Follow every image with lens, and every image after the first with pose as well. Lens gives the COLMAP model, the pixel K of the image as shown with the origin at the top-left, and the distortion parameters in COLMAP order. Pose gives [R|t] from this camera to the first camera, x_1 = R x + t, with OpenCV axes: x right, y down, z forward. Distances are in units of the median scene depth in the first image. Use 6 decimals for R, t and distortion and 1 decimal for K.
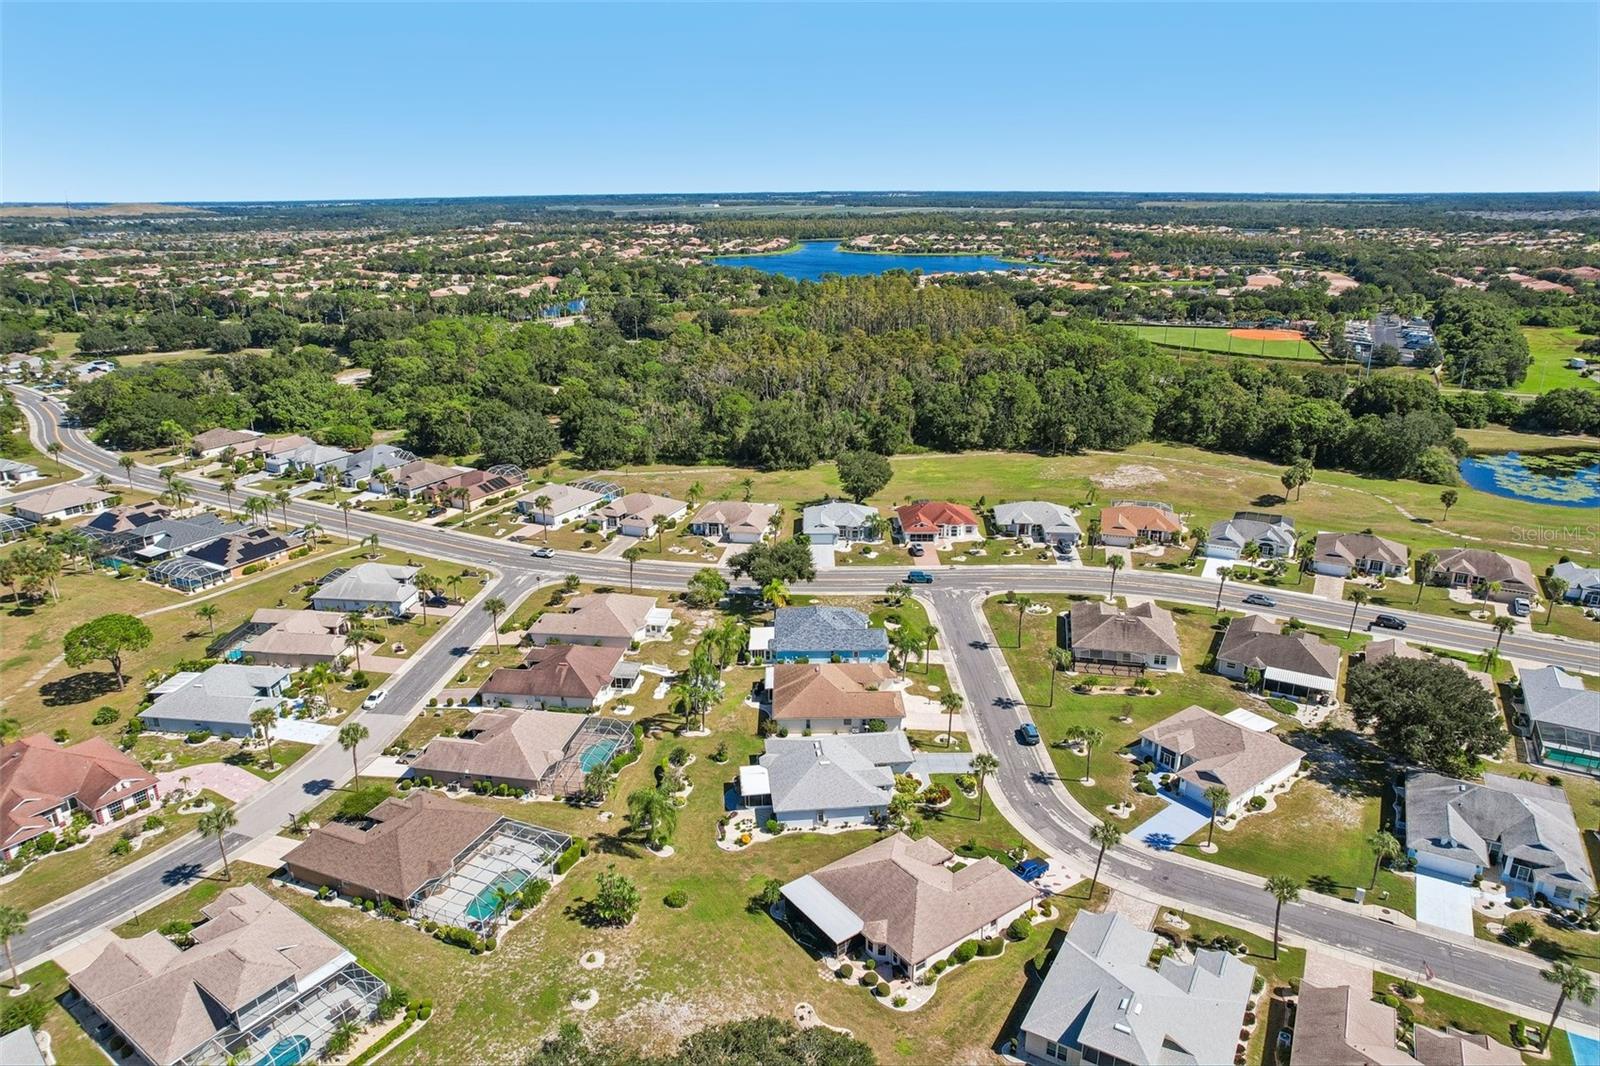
lens RADIAL K [[1022.6, 0, 801.4], [0, 1022.6, 536.6], [0, 0, 1]] dist [-0.071768, 0.071303]
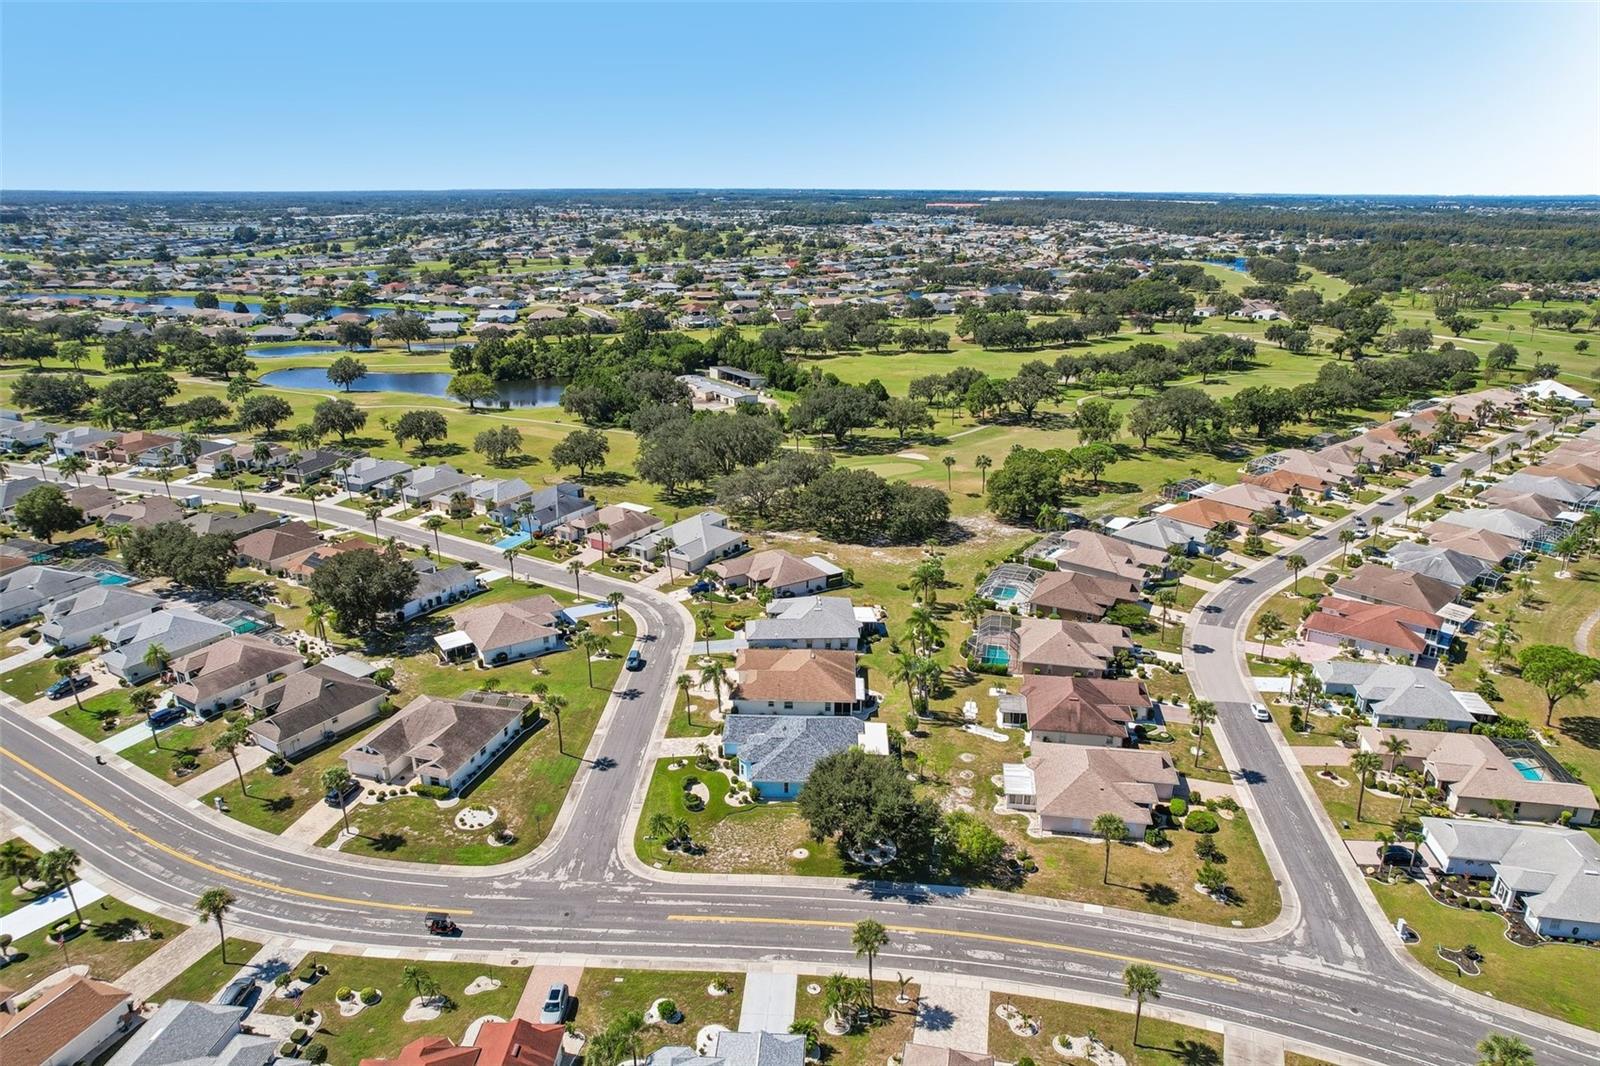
lens RADIAL K [[1022.6, 0, 801.4], [0, 1022.6, 536.6], [0, 0, 1]] dist [-0.071768, 0.071303]
pose [[-0.998840, -0.010631, 0.046974, -0.017878], [0.020736, 0.785371, 0.618678, -0.535003], [-0.043469, 0.618934, -0.784239, 1.525778]]
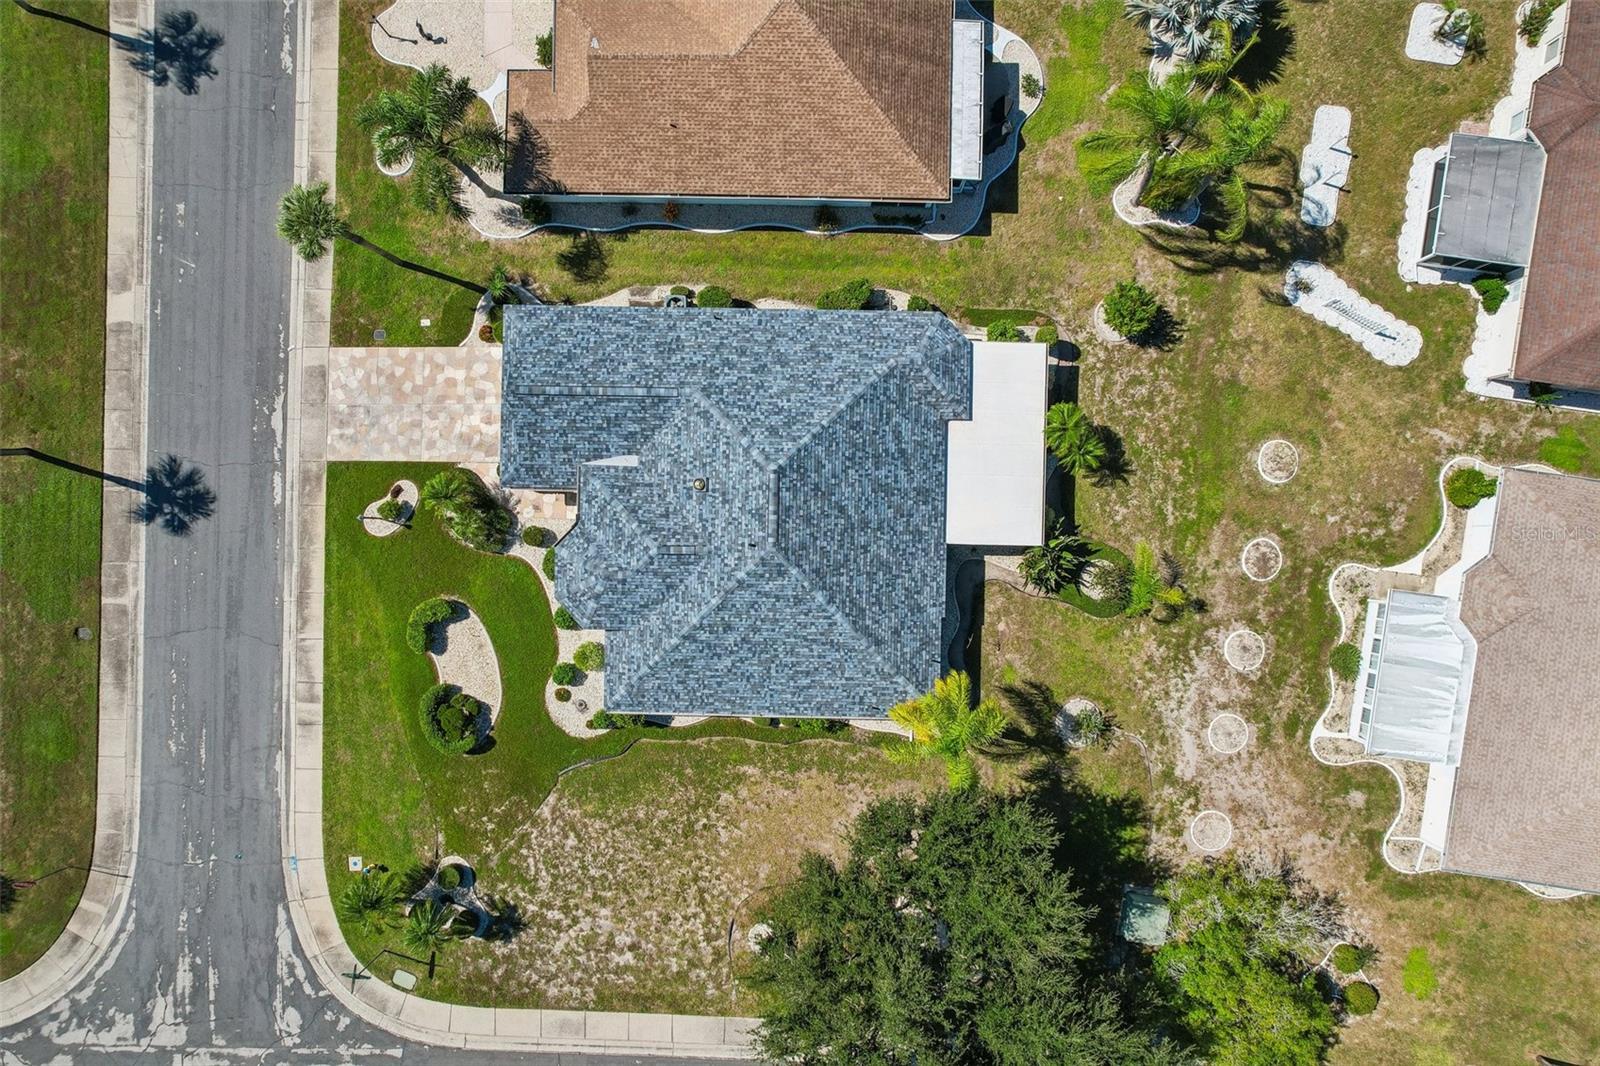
lens RADIAL K [[1022.6, 0, 801.4], [0, 1022.6, 536.6], [0, 0, 1]] dist [-0.071768, 0.071303]
pose [[-0.999309, -0.035481, 0.011061, 0.005481], [0.022158, -0.329855, 0.943772, -0.144918], [-0.029837, 0.943365, 0.330413, 0.923731]]
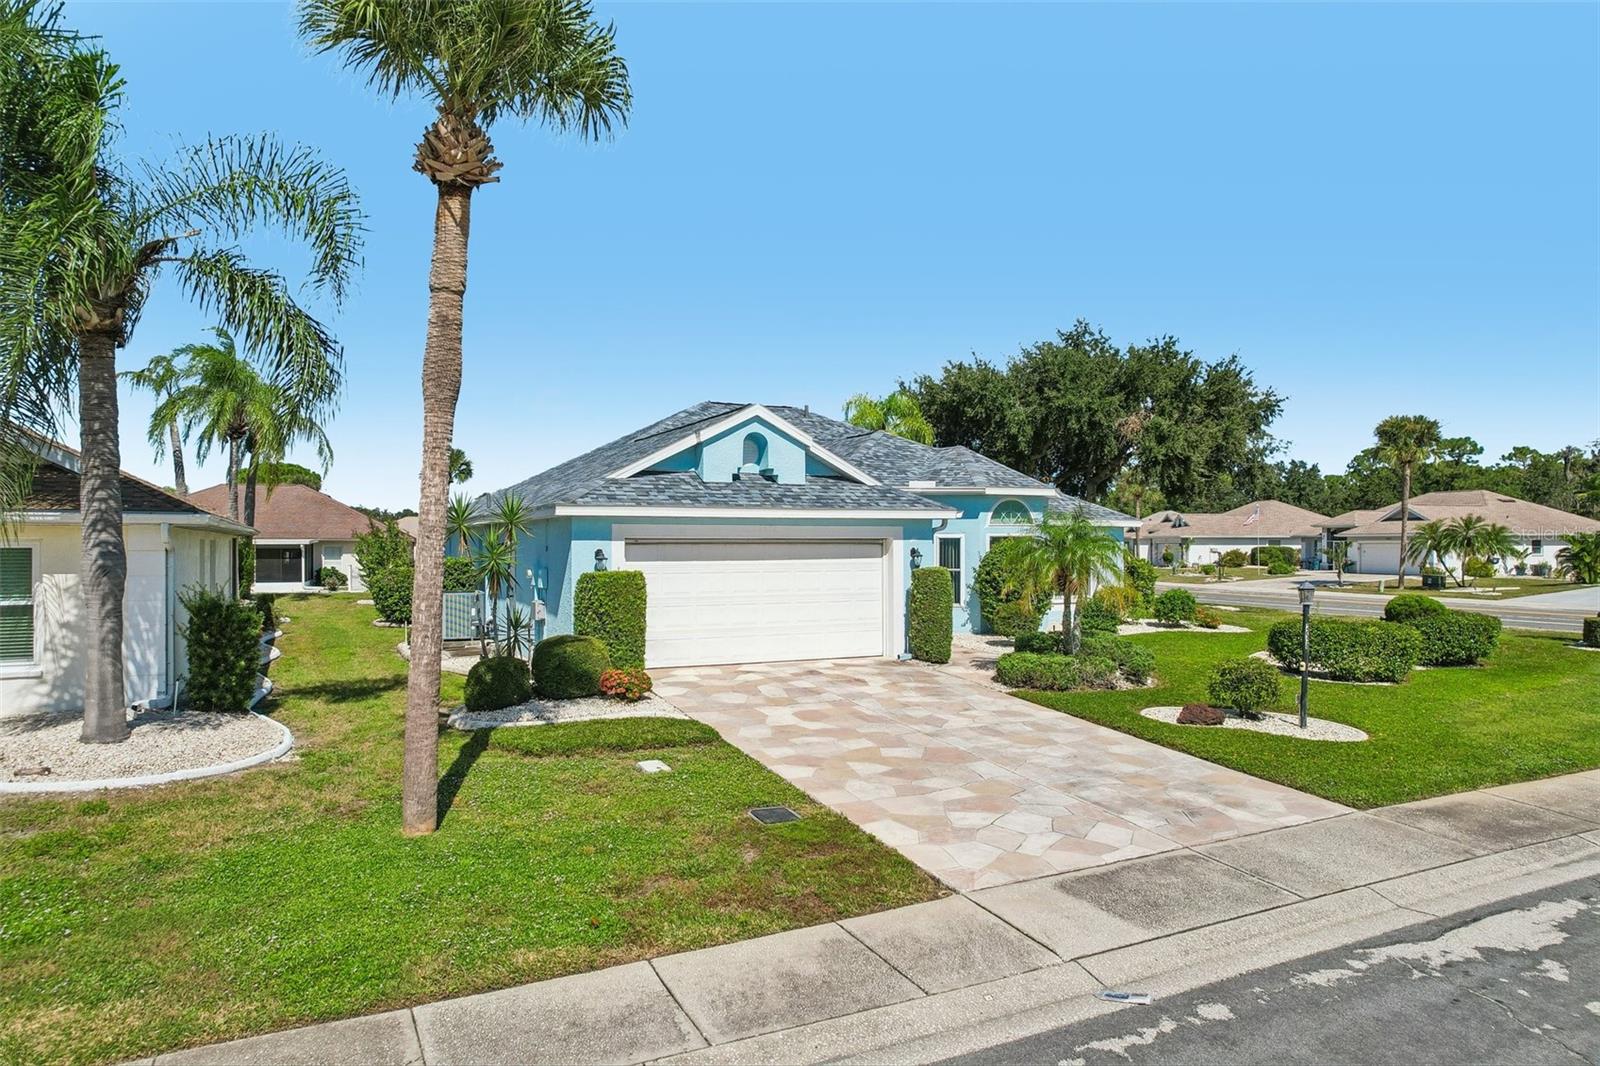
lens RADIAL K [[1022.6, 0, 801.4], [0, 1022.6, 536.6], [0, 0, 1]] dist [-0.071768, 0.071303]
pose [[0.431356, 0.007501, -0.902151, 0.175589], [-0.303350, 0.942950, -0.137204, 0.114103], [0.849653, 0.332851, 0.409022, 0.936347]]
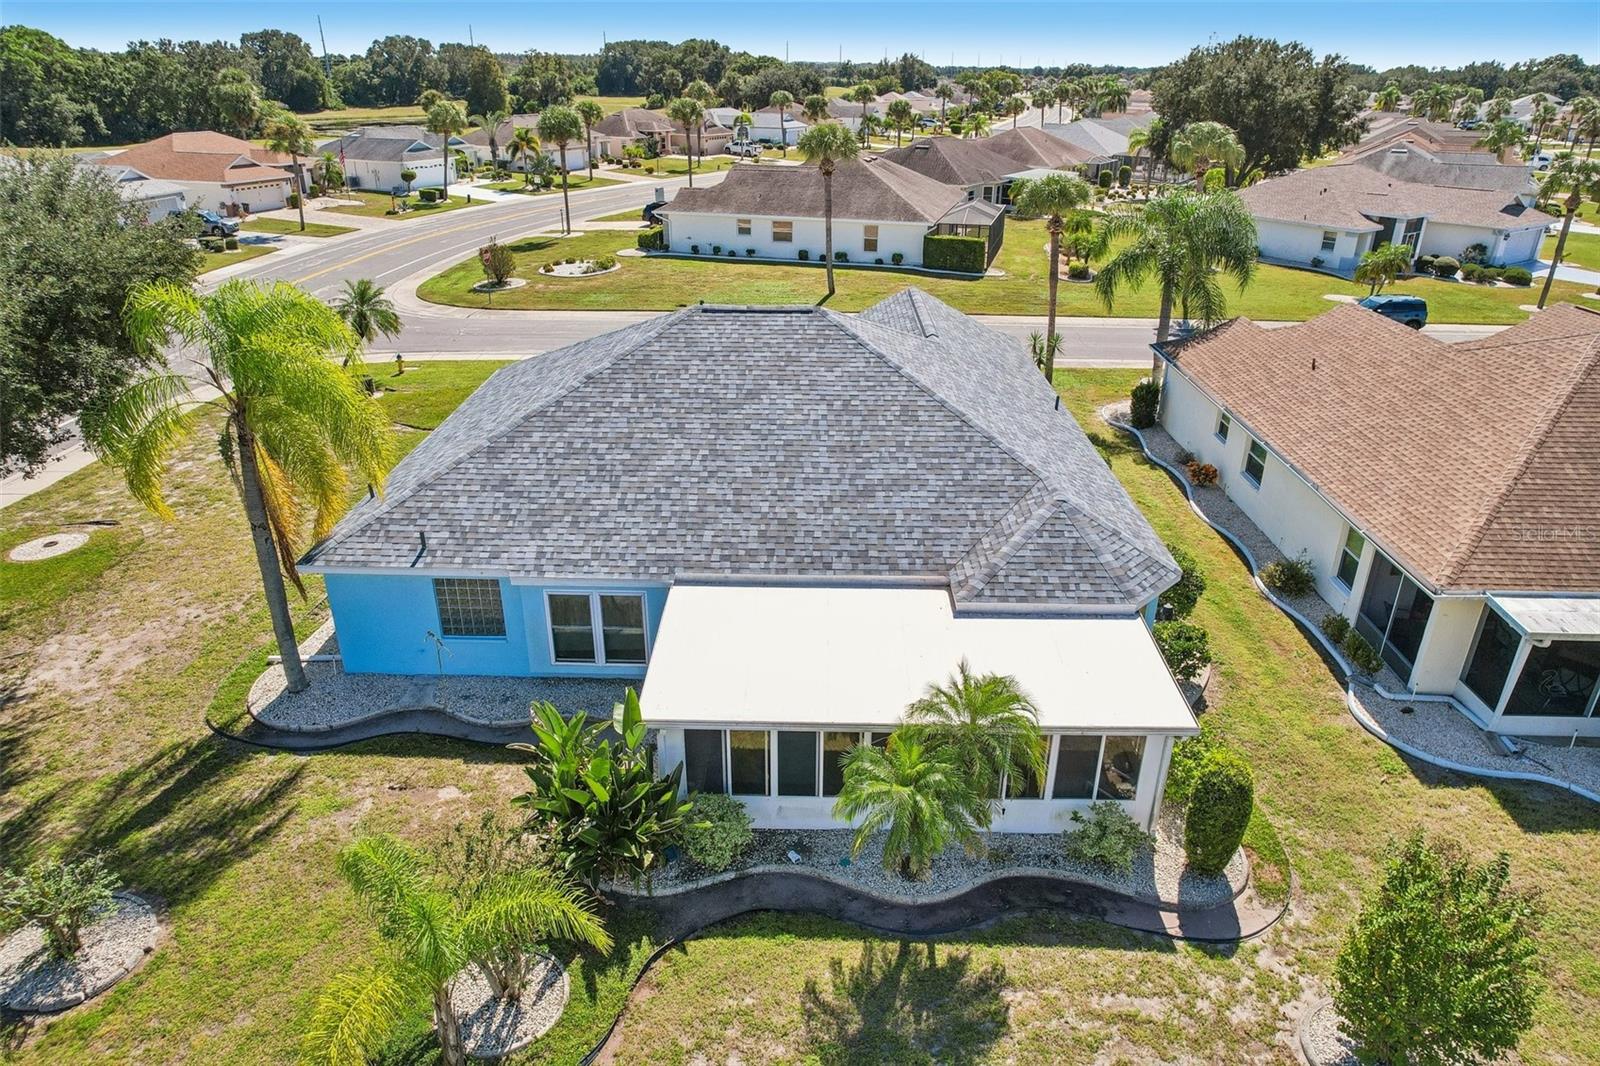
lens RADIAL K [[1022.6, 0, 801.4], [0, 1022.6, 536.6], [0, 0, 1]] dist [-0.071768, 0.071303]
pose [[0.035395, -0.415064, 0.909103, -0.125078], [0.321555, 0.866029, 0.382878, 0.046409], [-0.946229, 0.278775, 0.164119, 0.972999]]
